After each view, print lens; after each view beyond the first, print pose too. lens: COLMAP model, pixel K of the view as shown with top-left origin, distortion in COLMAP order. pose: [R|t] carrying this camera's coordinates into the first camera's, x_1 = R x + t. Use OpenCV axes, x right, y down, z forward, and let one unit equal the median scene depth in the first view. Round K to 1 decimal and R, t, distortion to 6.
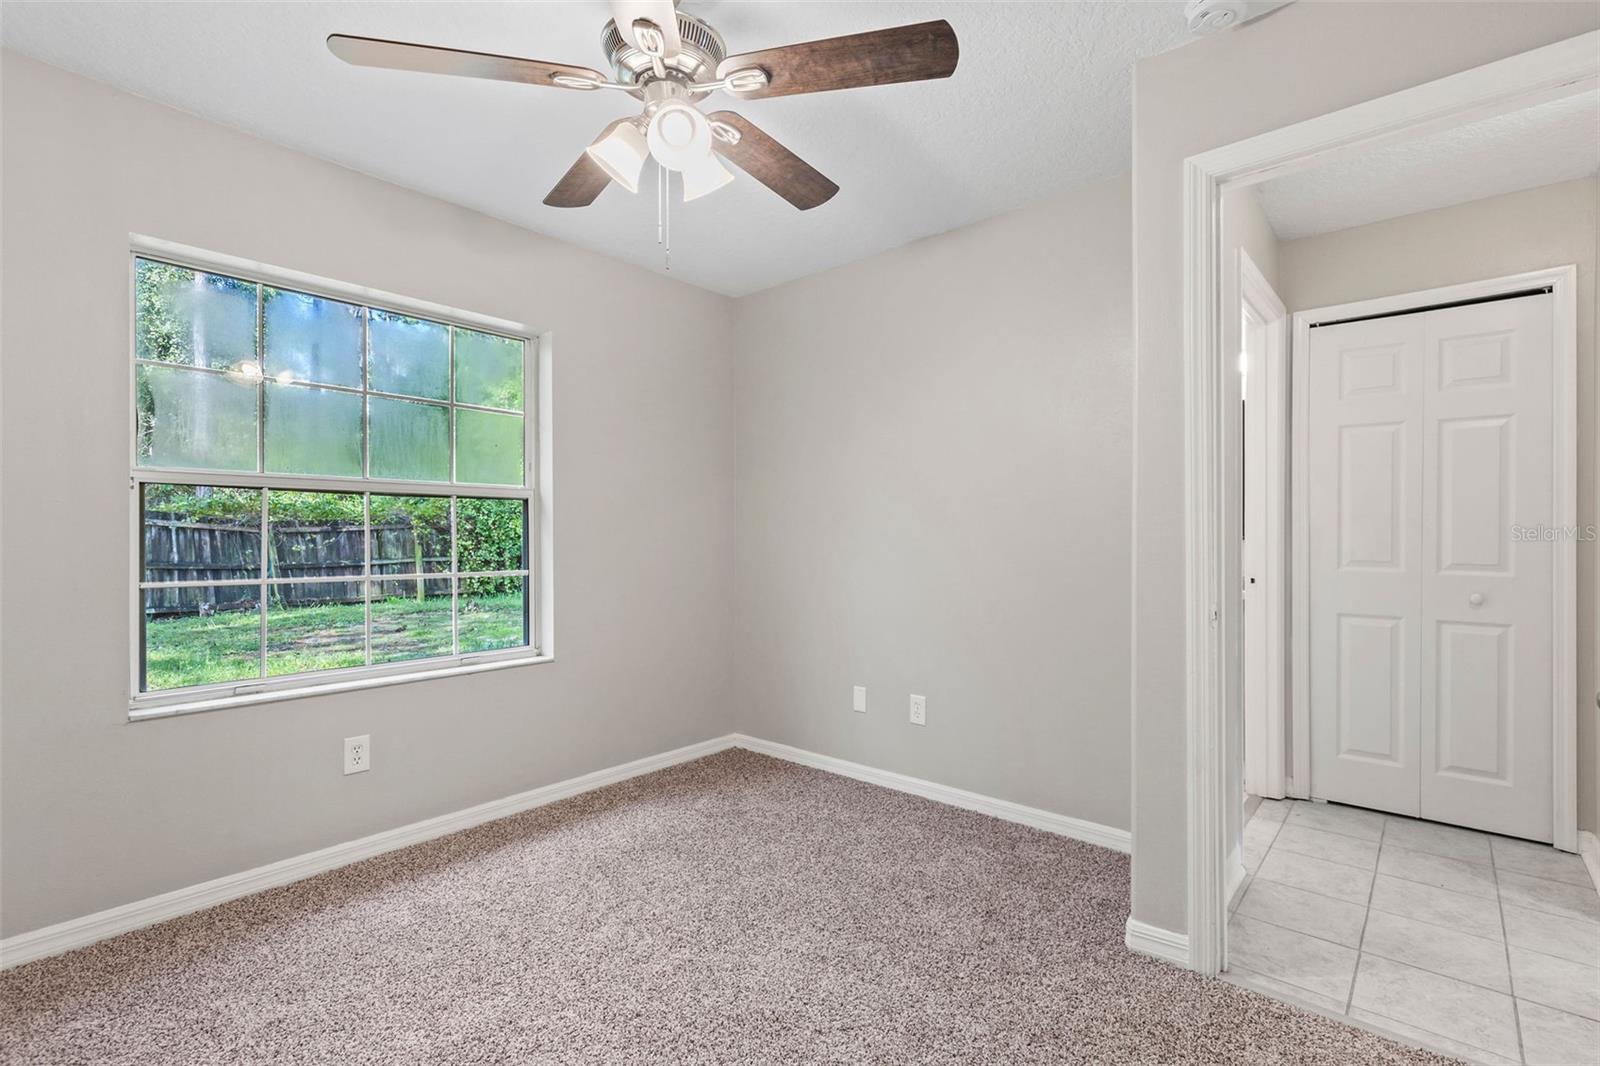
lens RADIAL K [[731.0, 0, 814.4], [0, 731.0, 549.3], [0, 0, 1]] dist [0.004666, 0.000102]
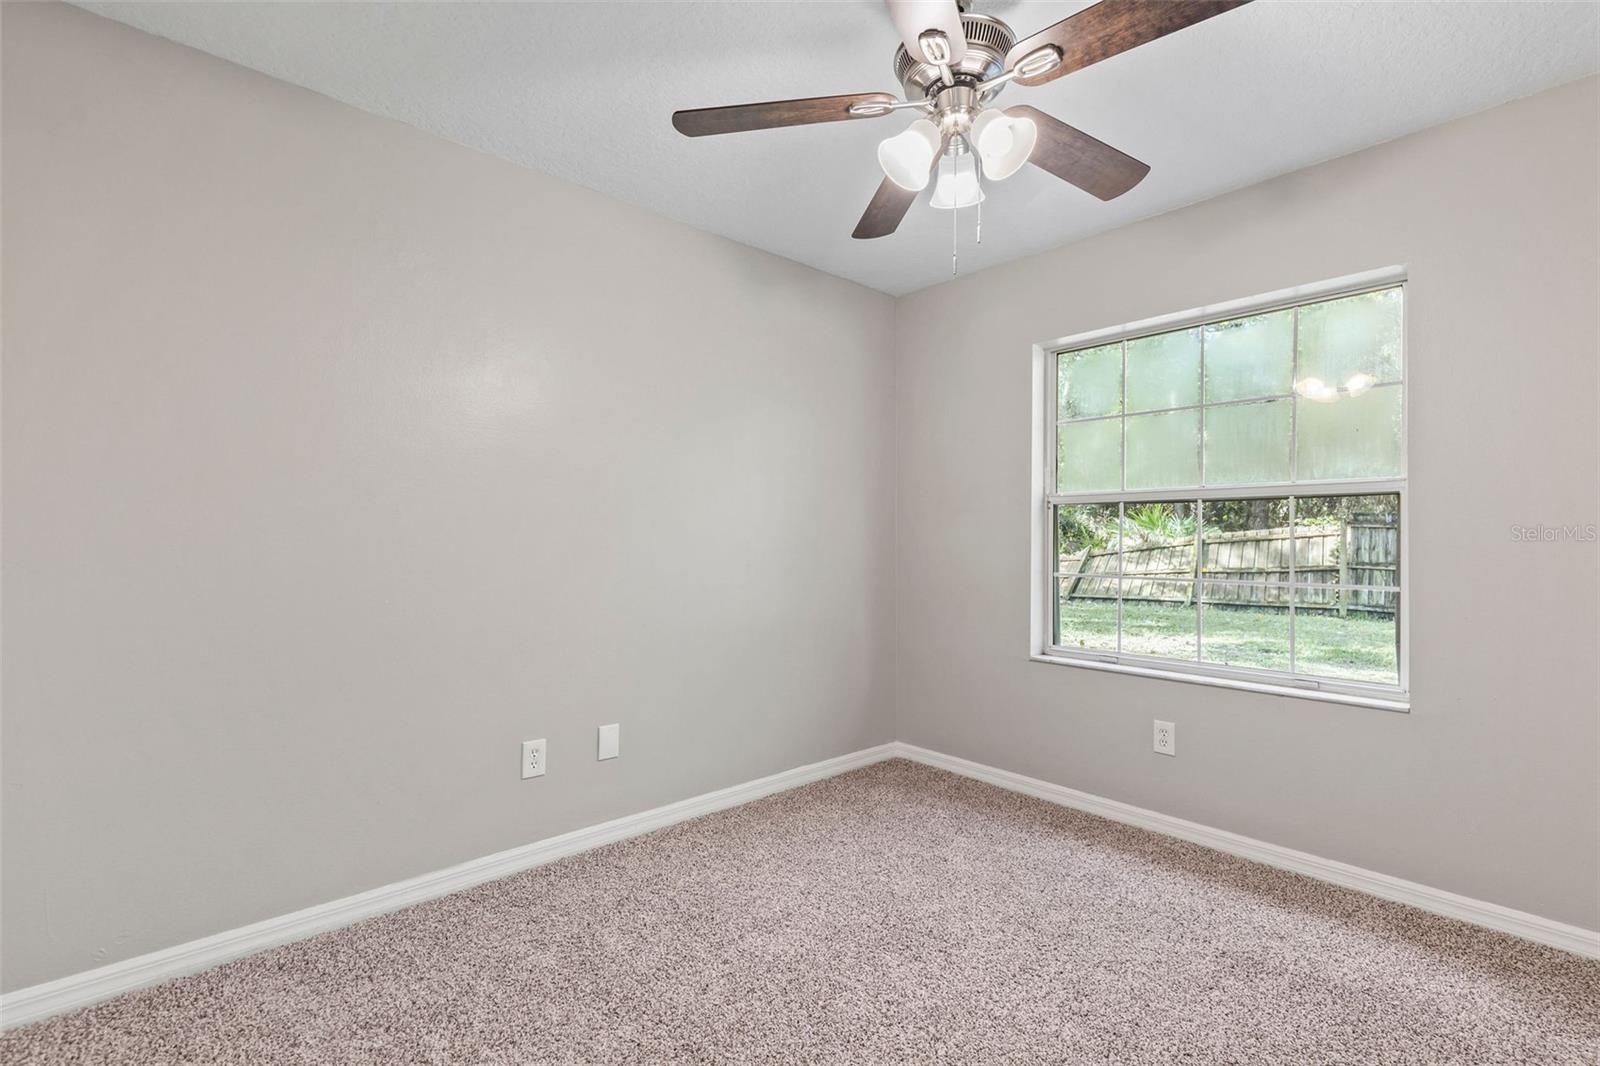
lens RADIAL K [[724.6, 0, 816.8], [0, 724.6, 537.8], [0, 0, 1]] dist [0.008810, -0.000330]
pose [[-0.119626, 0.001002, -0.992819, 0.596946], [-0.016410, 0.999861, 0.002987, -0.019597], [0.992683, 0.016650, -0.119592, 0.674856]]
